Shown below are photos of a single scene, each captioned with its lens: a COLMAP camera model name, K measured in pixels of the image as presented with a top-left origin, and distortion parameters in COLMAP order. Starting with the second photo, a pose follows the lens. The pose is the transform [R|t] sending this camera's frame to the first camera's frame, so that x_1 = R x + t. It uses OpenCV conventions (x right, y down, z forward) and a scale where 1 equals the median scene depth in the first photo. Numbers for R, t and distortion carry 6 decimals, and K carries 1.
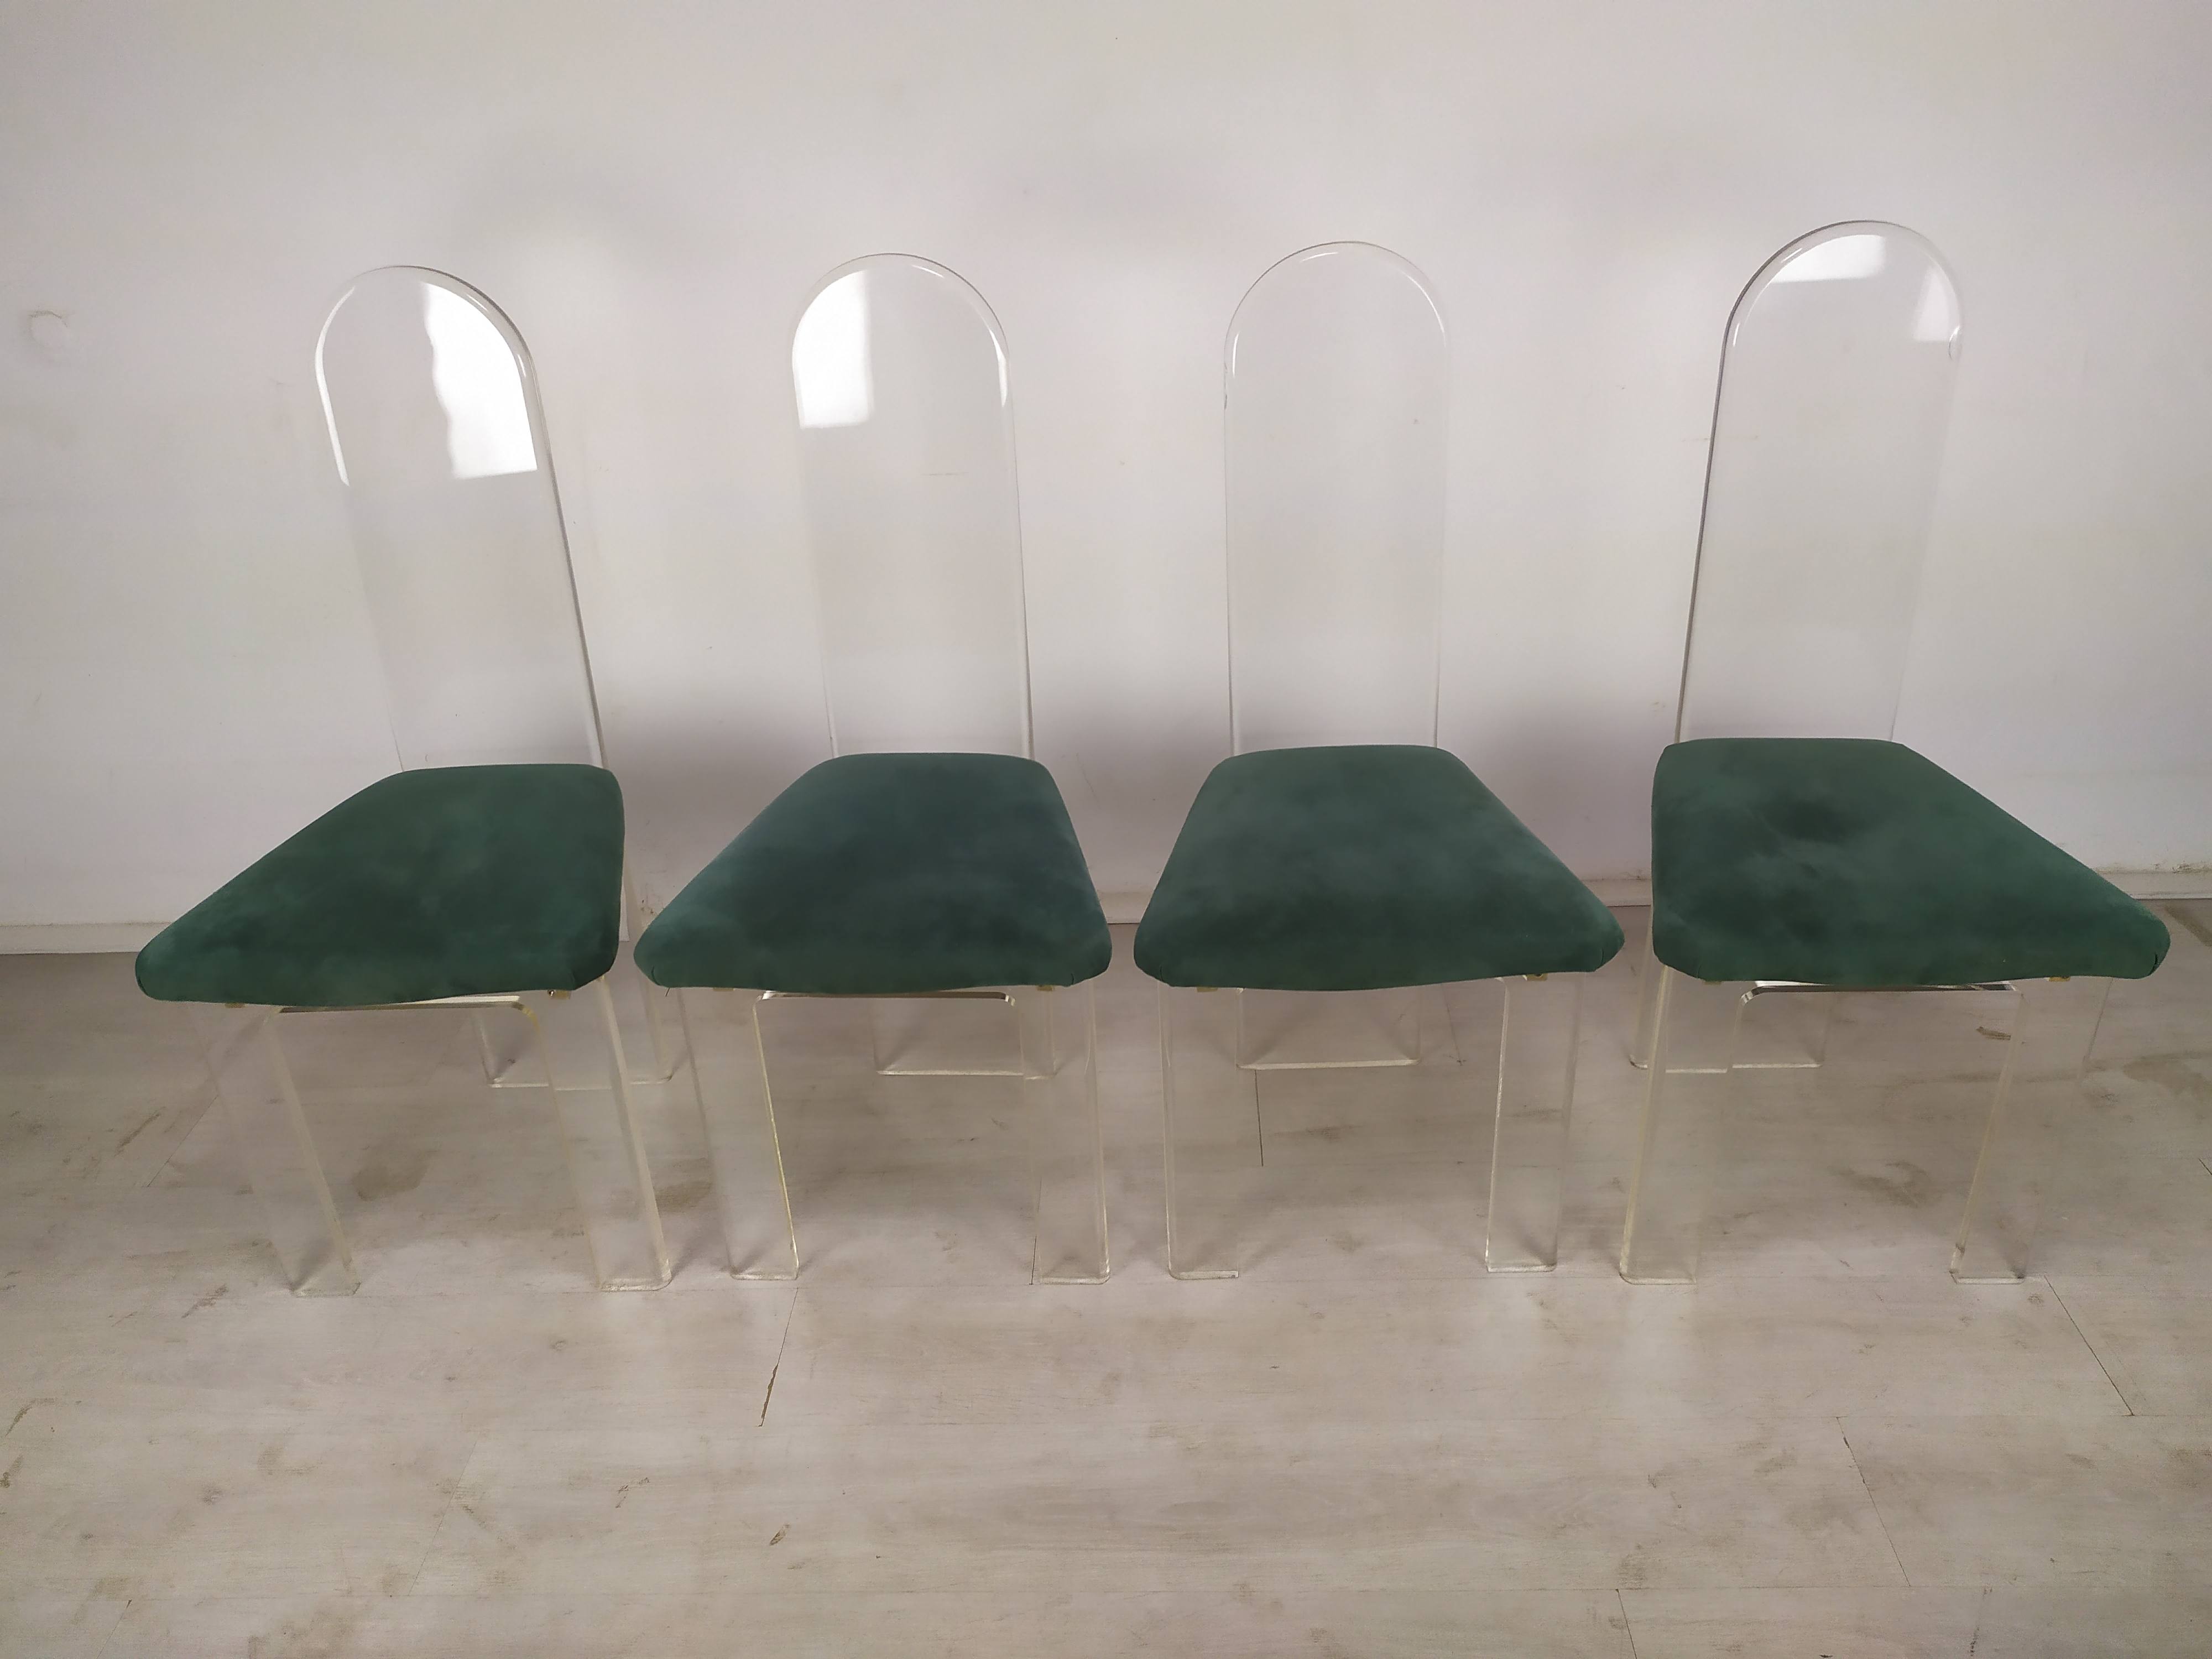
lens RADIAL K [[1631.1, 0, 1106.0], [0, 1631.1, 829.5], [0, 0, 1]] dist [0.035834, 0.005585]
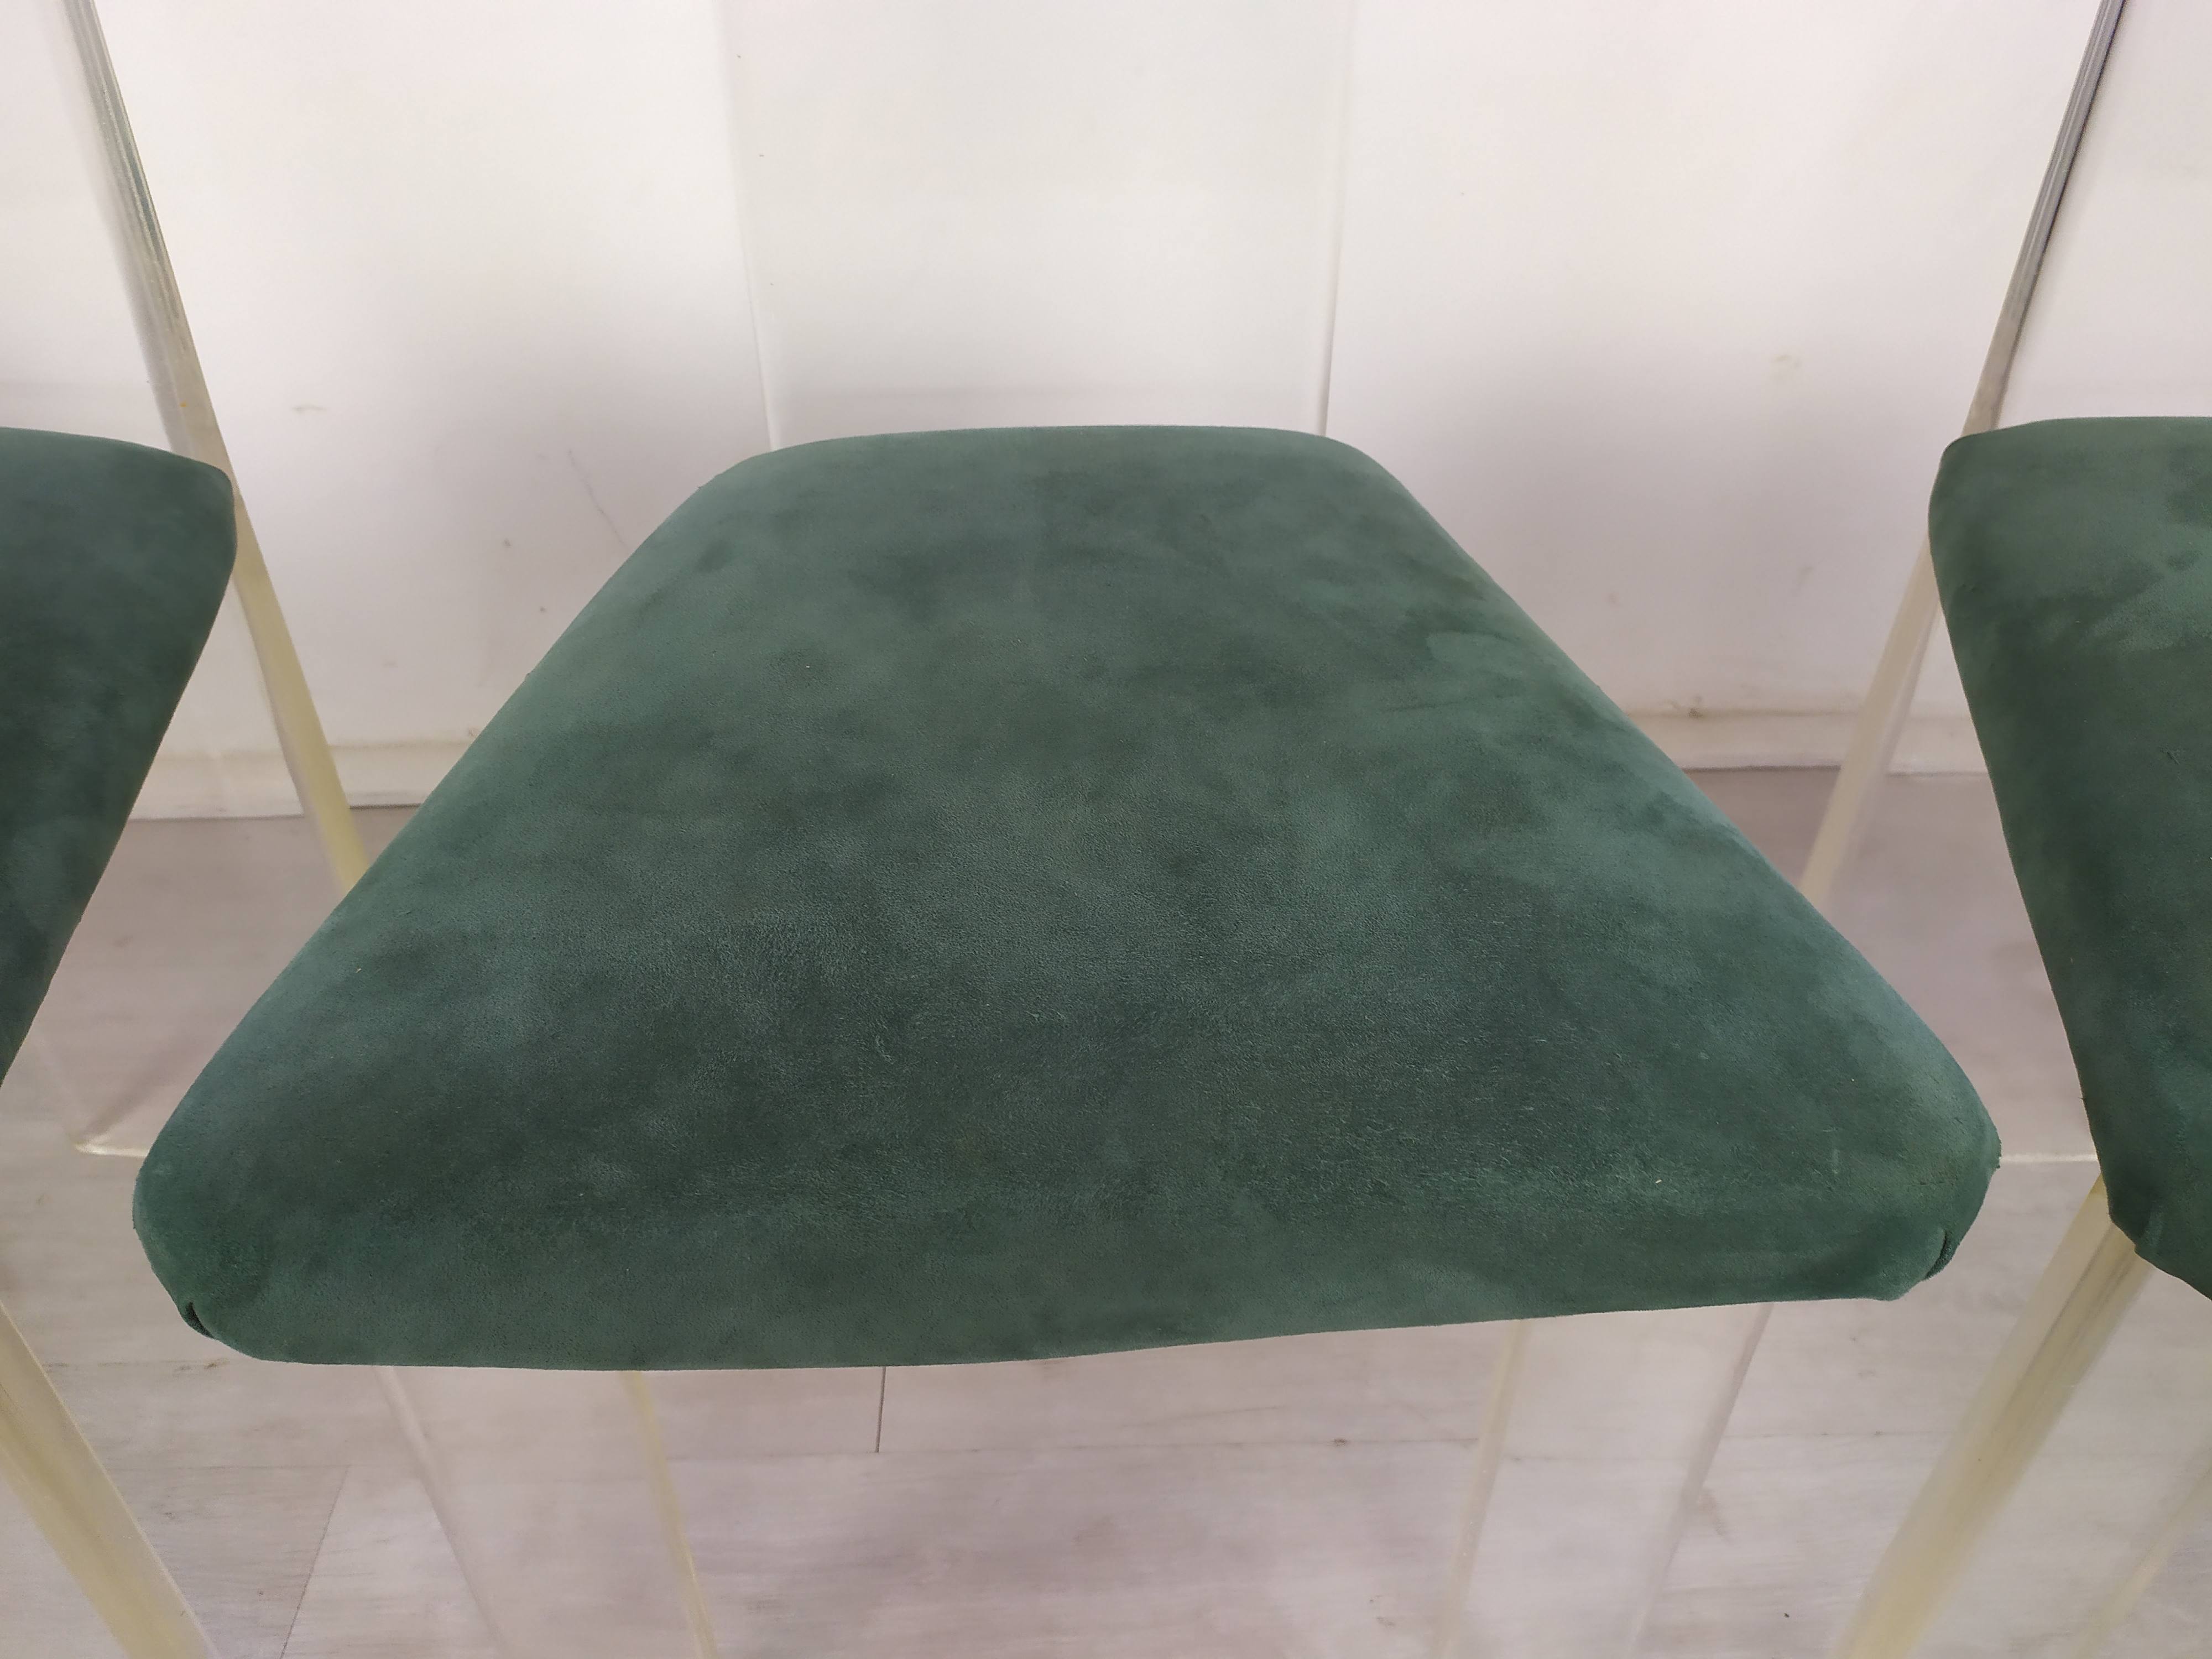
lens RADIAL K [[1631.1, 0, 1106.0], [0, 1631.1, 829.5], [0, 0, 1]] dist [0.035834, 0.005585]
pose [[0.997351, 0.001000, 0.072731, 0.133775], [-0.013460, 0.985173, 0.171035, -0.027111], [-0.071481, -0.171561, 0.982577, 0.662083]]
